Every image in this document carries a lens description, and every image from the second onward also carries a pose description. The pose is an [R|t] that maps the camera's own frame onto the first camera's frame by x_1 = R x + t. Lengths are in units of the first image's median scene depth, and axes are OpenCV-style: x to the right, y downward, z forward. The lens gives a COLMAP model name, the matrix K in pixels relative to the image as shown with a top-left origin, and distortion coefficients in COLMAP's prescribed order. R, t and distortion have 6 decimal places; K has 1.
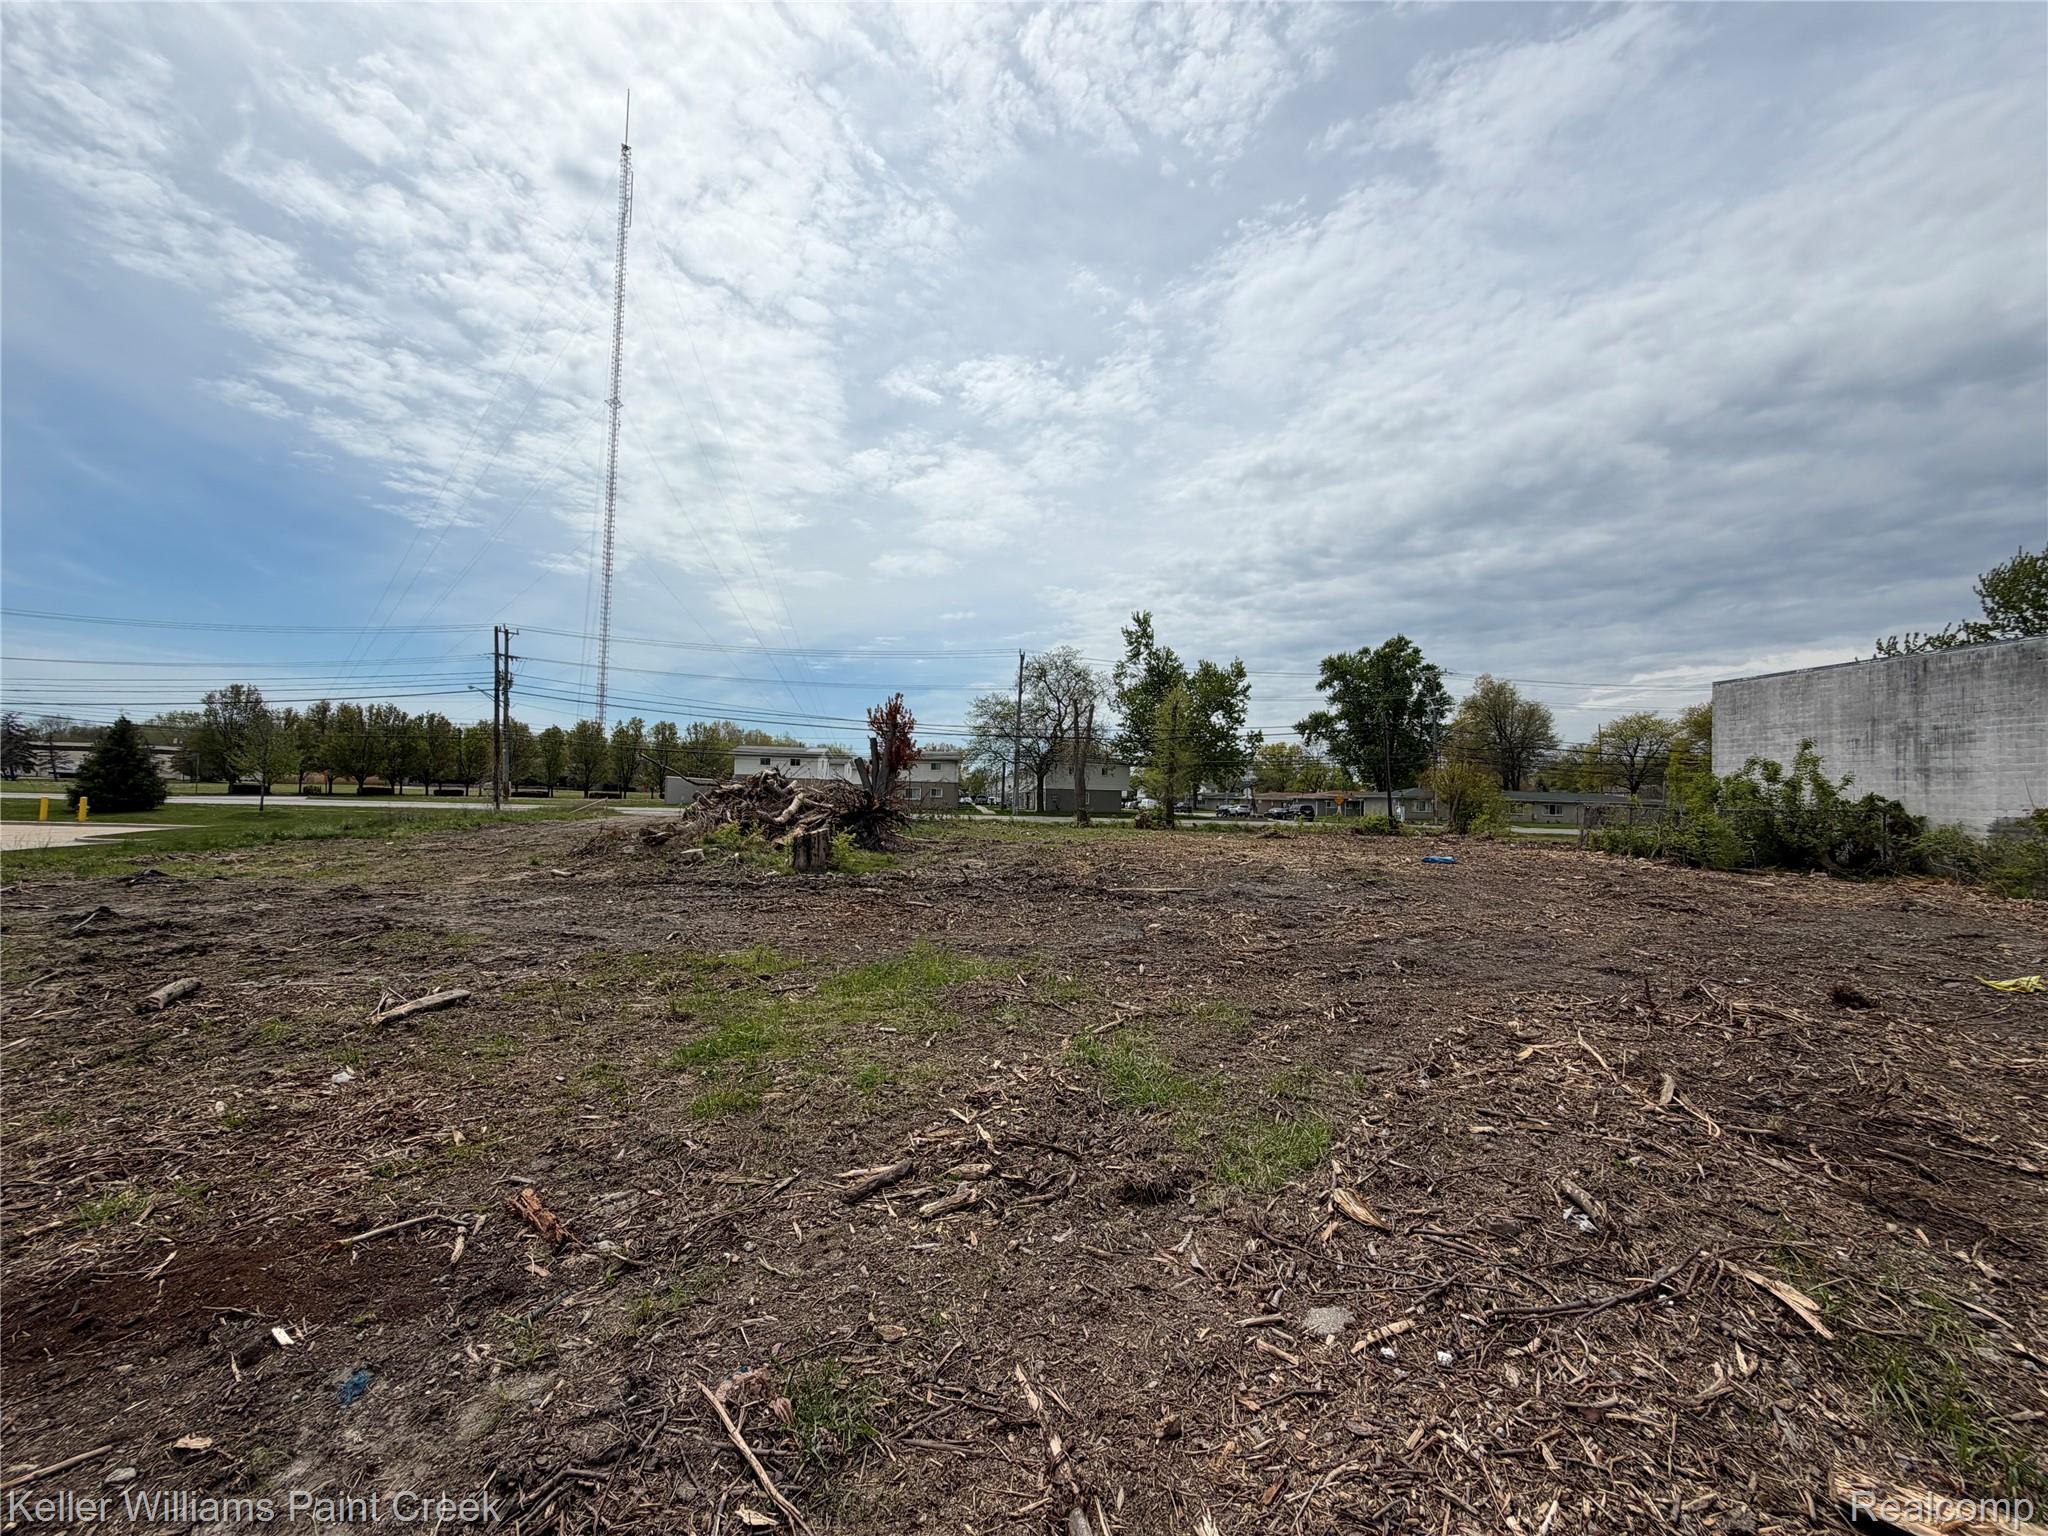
lens RADIAL K [[814.1, 0, 1023.1], [0, 814.1, 773.2], [0, 0, 1]] dist [-0.001344, 0.000305]
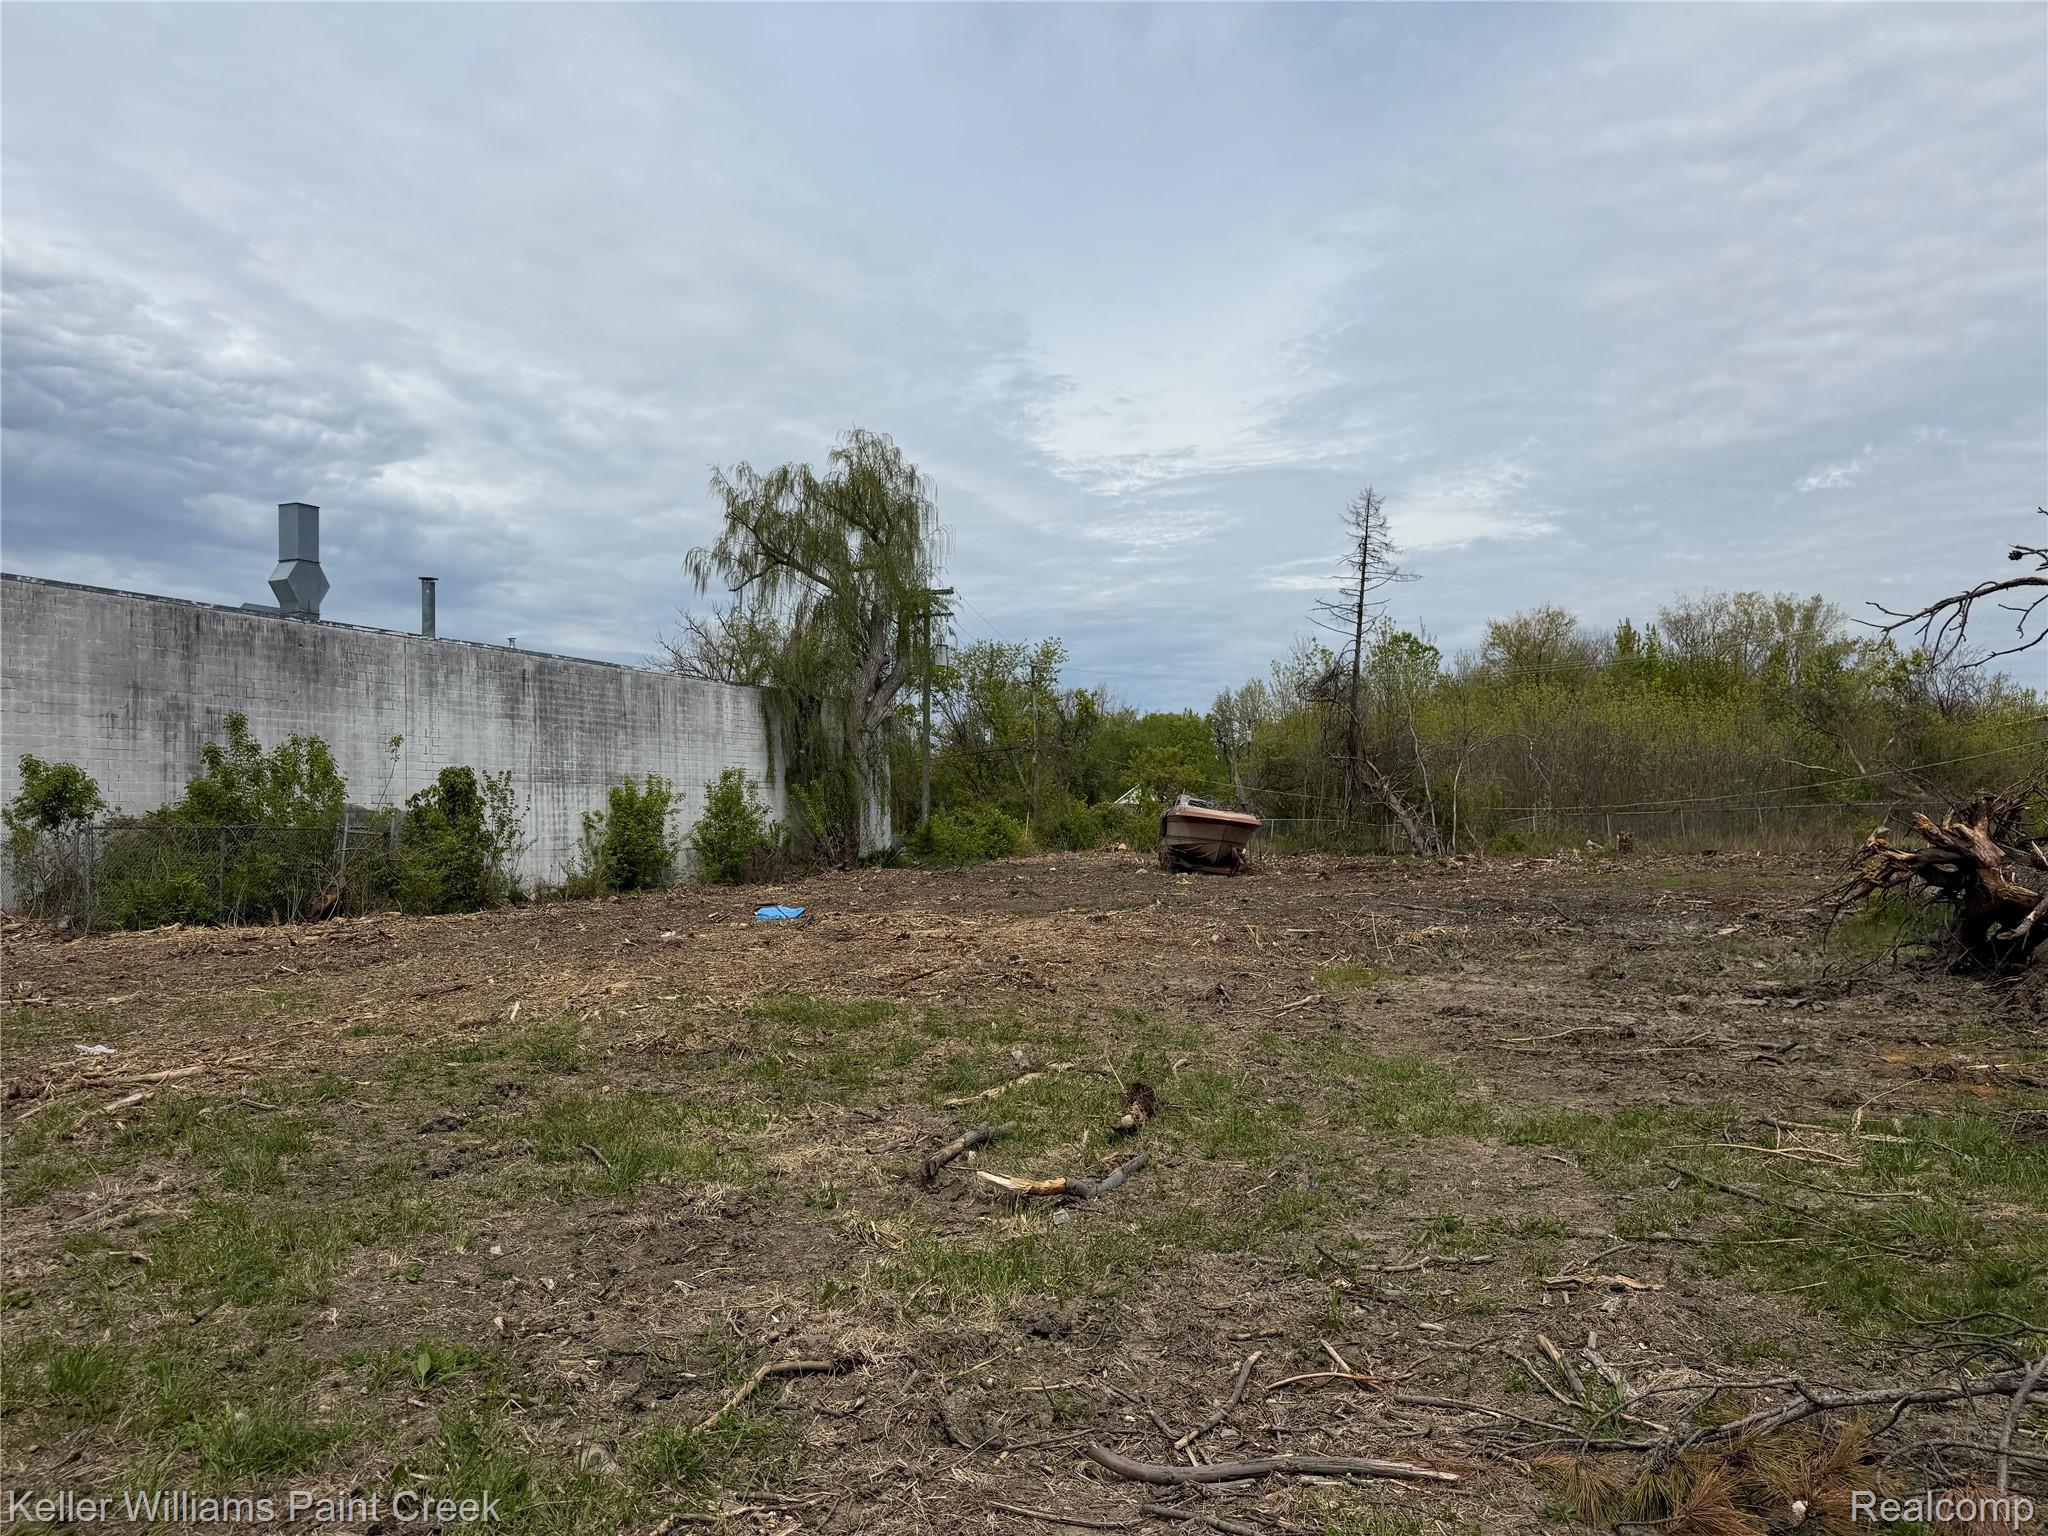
lens RADIAL K [[1426.3, 0, 1034.9], [0, 1426.3, 782.3], [0, 0, 1]] dist [0.056100, -0.067292]
pose [[-0.903503, 0.003978, 0.428563, -0.084405], [-0.014337, 0.999117, -0.039500, 0.048730], [-0.428342, -0.041833, -0.902648, 1.863007]]
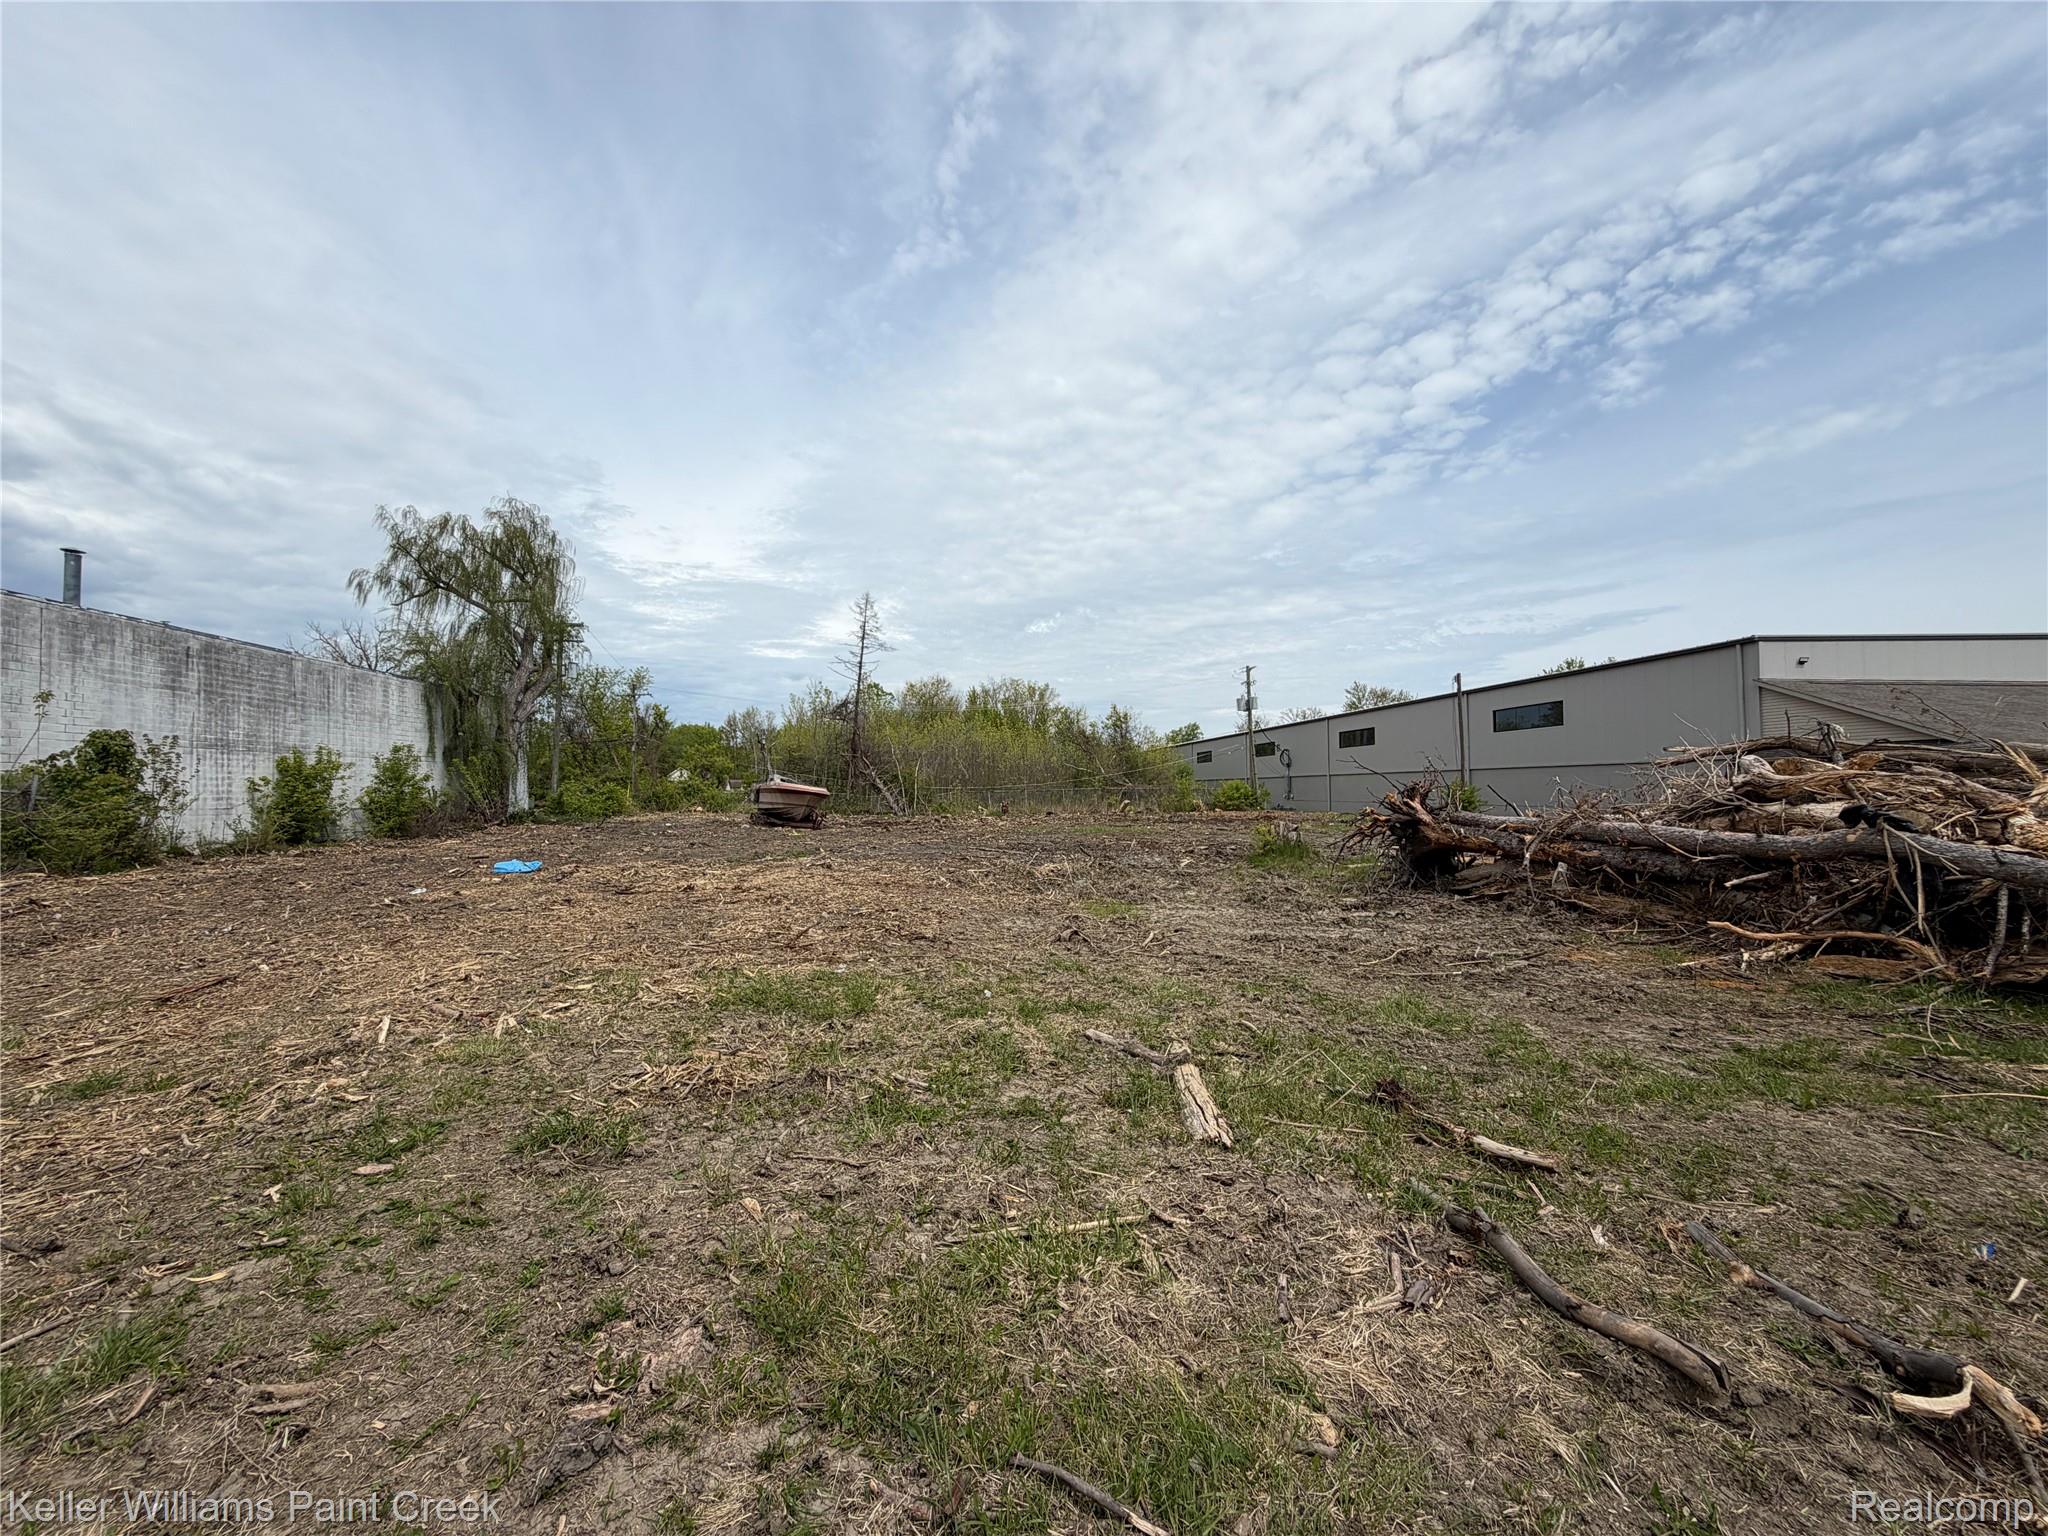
lens RADIAL K [[814.1, 0, 1016.9], [0, 814.1, 761.9], [0, 0, 1]] dist [-0.001344, 0.000305]
pose [[-0.998733, -0.023122, -0.044701, 0.141560], [-0.020409, 0.997977, -0.060215, 0.050375], [0.046003, -0.059226, -0.997184, 1.705754]]
